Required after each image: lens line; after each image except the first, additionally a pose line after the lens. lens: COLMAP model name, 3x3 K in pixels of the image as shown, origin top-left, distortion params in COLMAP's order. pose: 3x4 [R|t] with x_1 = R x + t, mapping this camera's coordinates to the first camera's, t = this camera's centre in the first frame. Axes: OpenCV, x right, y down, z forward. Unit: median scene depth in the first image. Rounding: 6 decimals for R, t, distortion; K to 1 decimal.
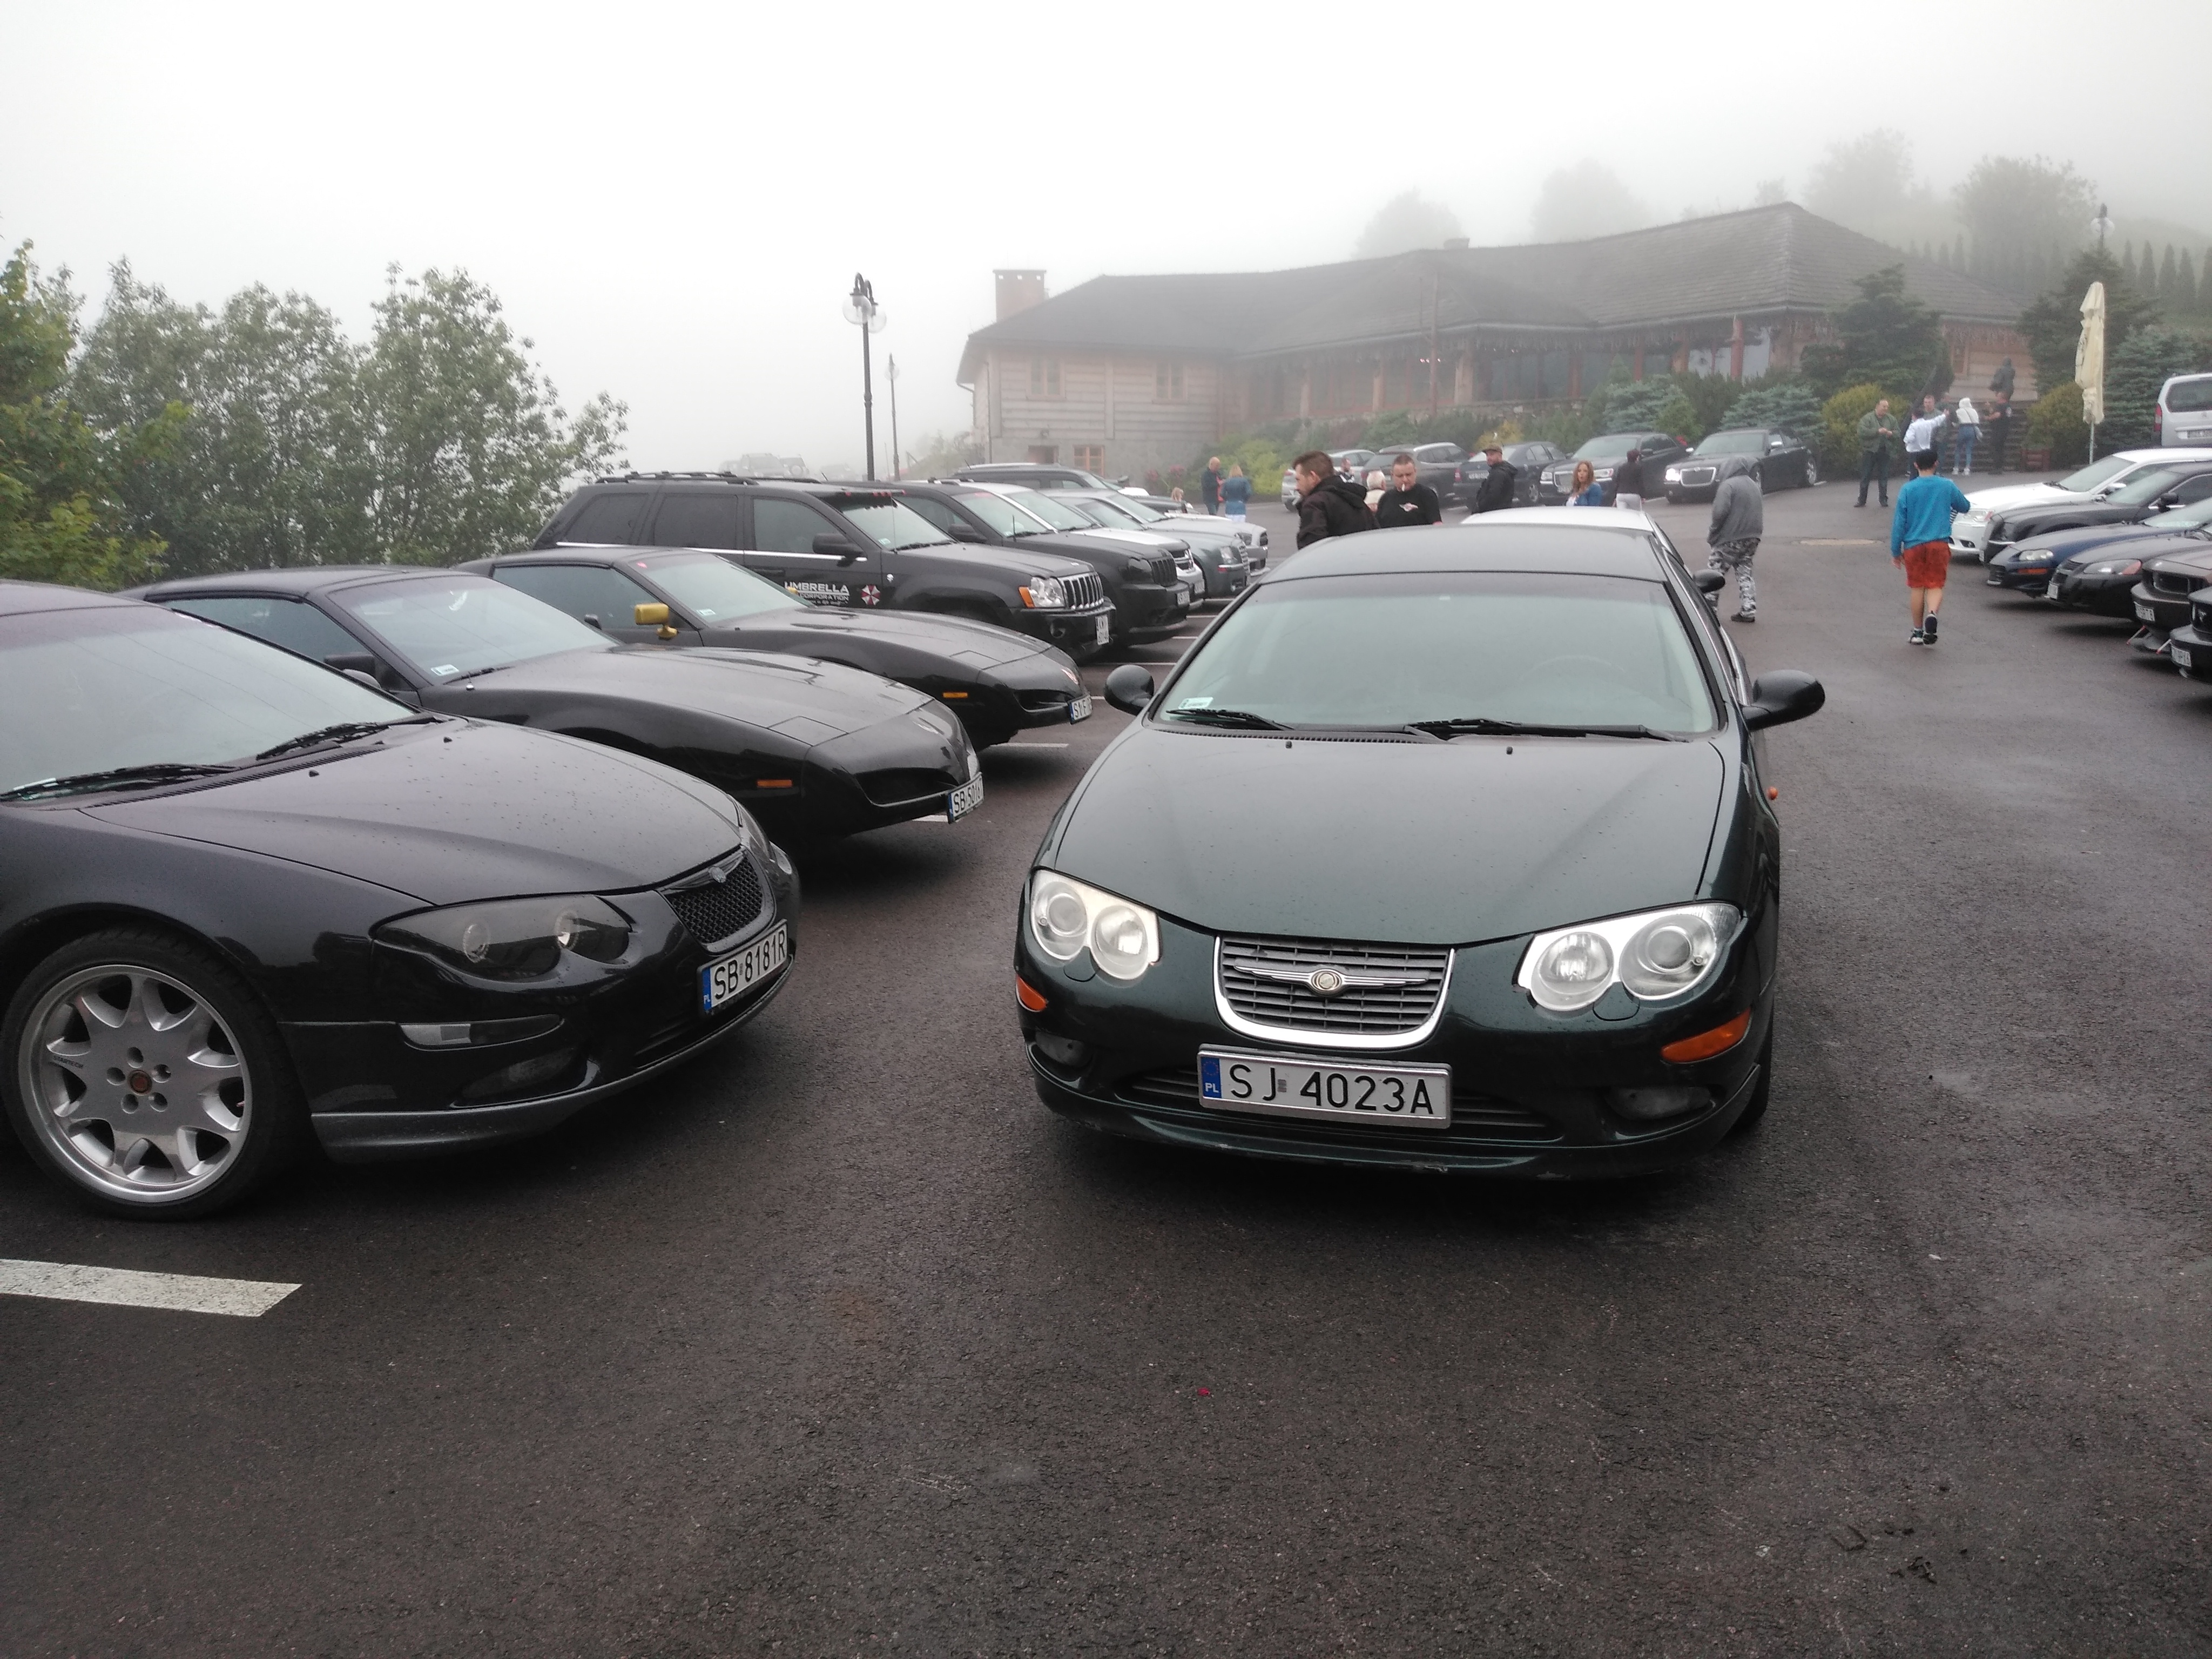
lens RADIAL K [[1799.2, 0, 1183.6], [0, 1799.2, 834.5], [0, 0, 1]] dist [0.070048, -0.121526]
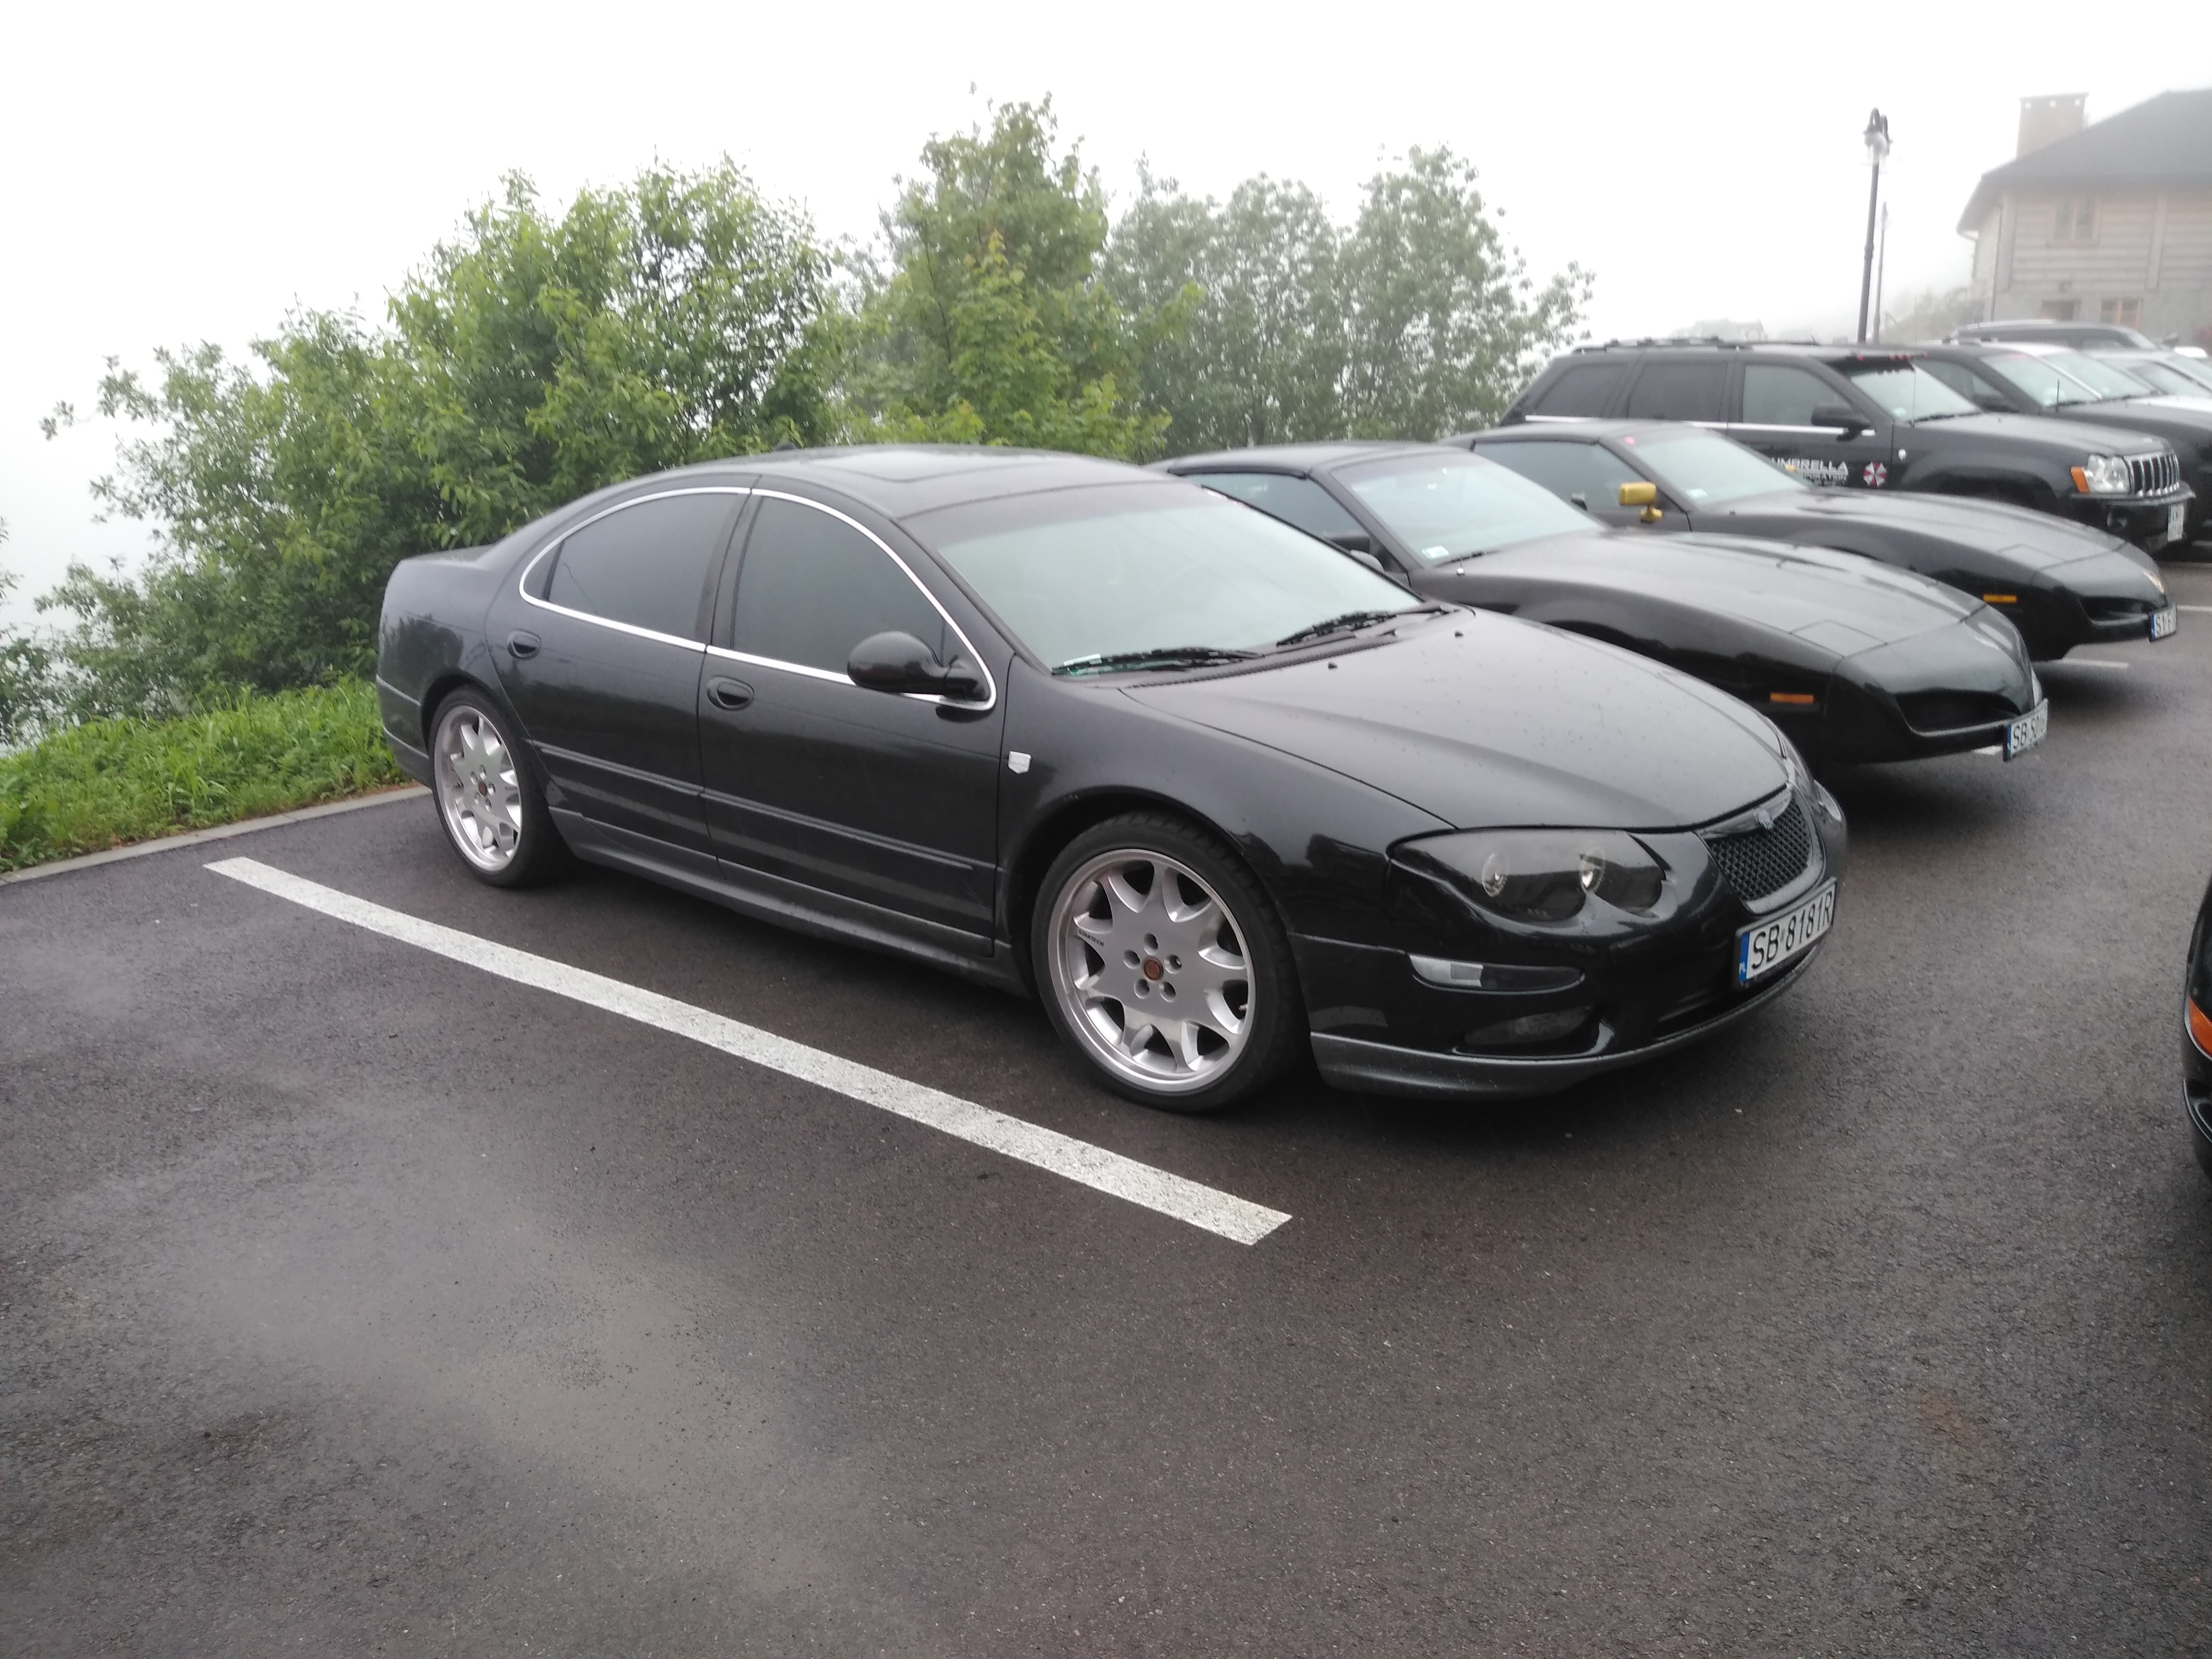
lens RADIAL K [[1799.2, 0, 1109.7], [0, 1799.2, 868.0], [0, 0, 1]] dist [0.070048, -0.121526]
pose [[0.861864, 0.122580, -0.492101, -0.095746], [-0.080684, 0.991133, 0.105576, -0.017711], [0.500679, -0.051288, 0.864112, 0.113404]]
